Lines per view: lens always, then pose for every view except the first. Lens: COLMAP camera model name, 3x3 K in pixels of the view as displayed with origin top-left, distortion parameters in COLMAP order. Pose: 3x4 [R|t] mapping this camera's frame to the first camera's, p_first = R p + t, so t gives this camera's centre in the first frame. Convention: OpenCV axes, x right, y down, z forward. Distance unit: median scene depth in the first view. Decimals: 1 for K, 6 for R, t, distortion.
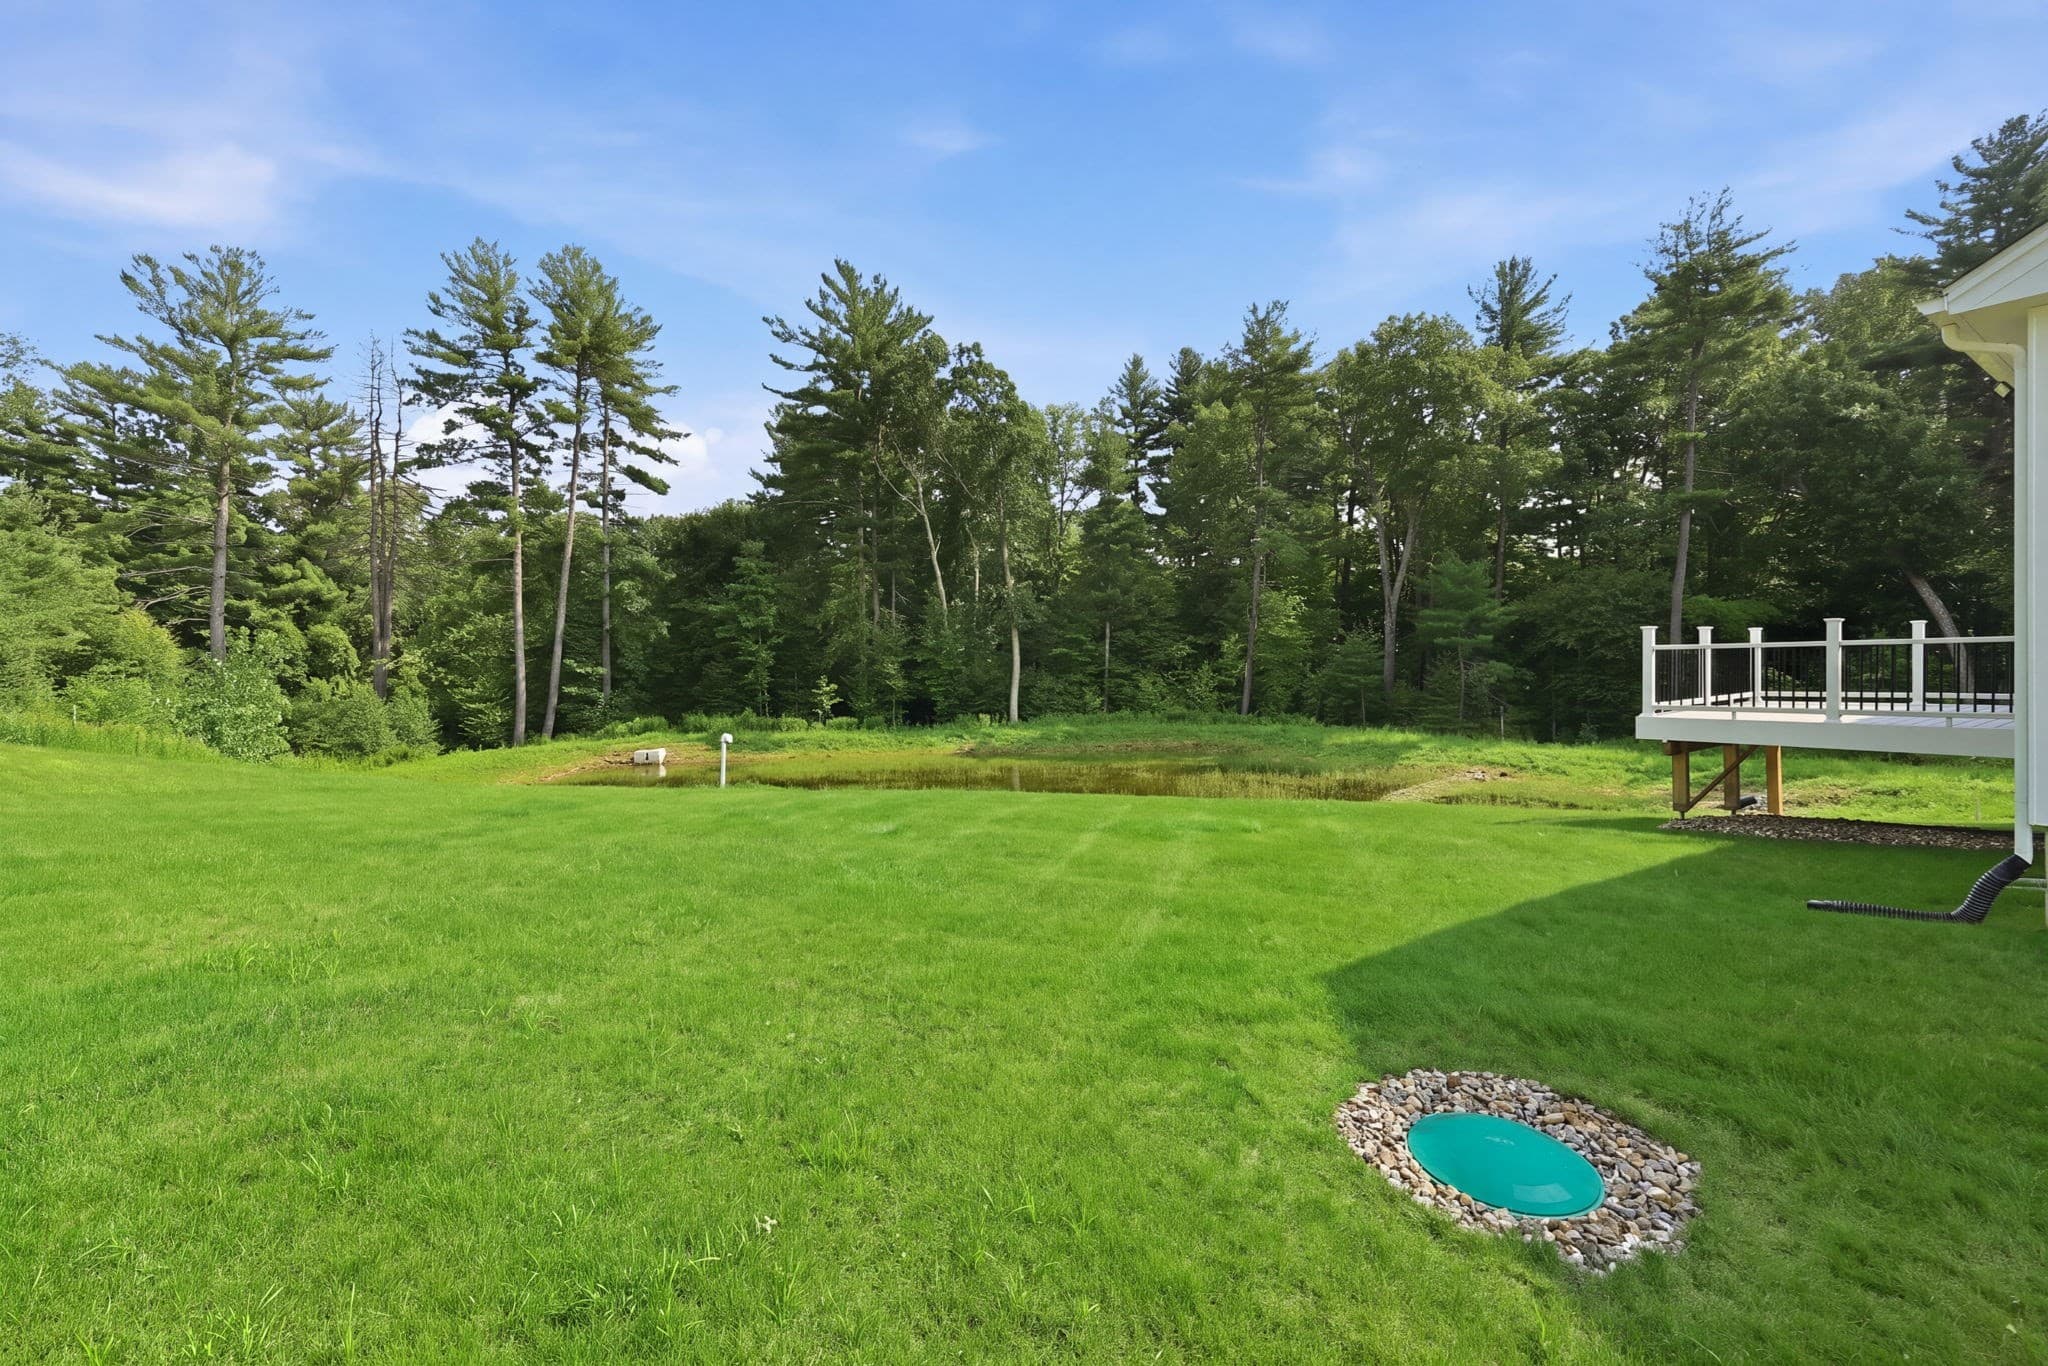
lens RADIAL K [[861.9, 0, 1015.0], [0, 861.9, 676.2], [0, 0, 1]] dist [0.004021, 0.000189]
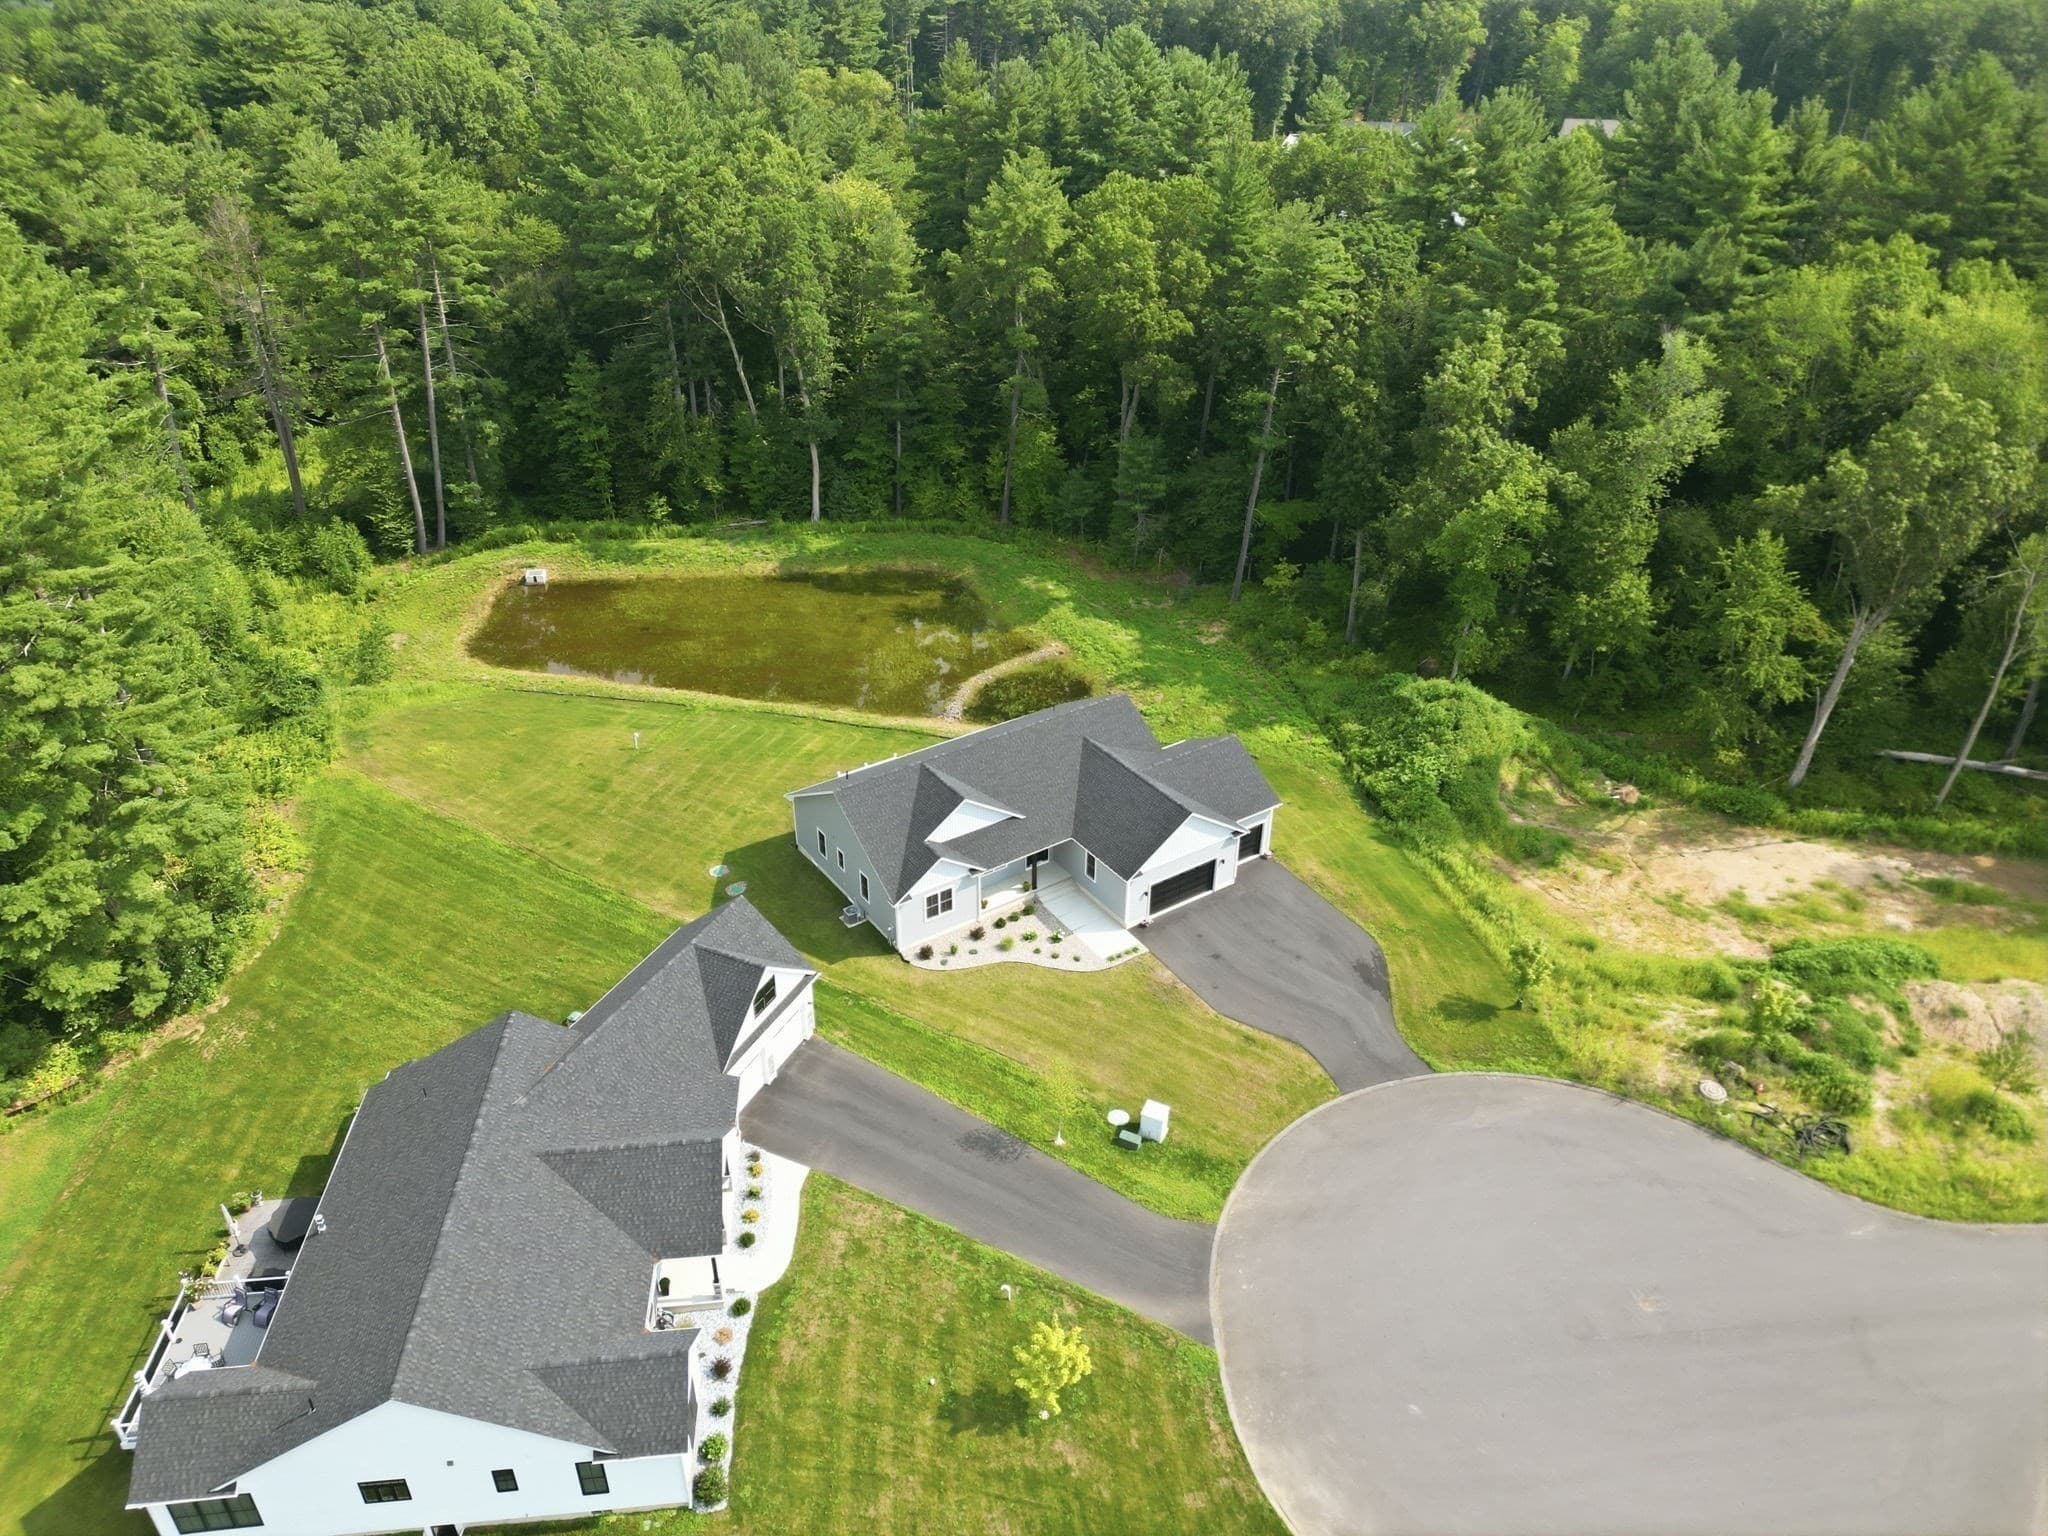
lens RADIAL K [[1489.4, 0, 1020.1], [0, 1489.4, 770.4], [0, 0, 1]] dist [0.043060, 0.000072]
pose [[0.999930, -0.007798, 0.008920, 0.285430], [0.002978, 0.894149, 0.447761, -0.612650], [-0.011467, -0.447703, 0.894109, -1.130056]]
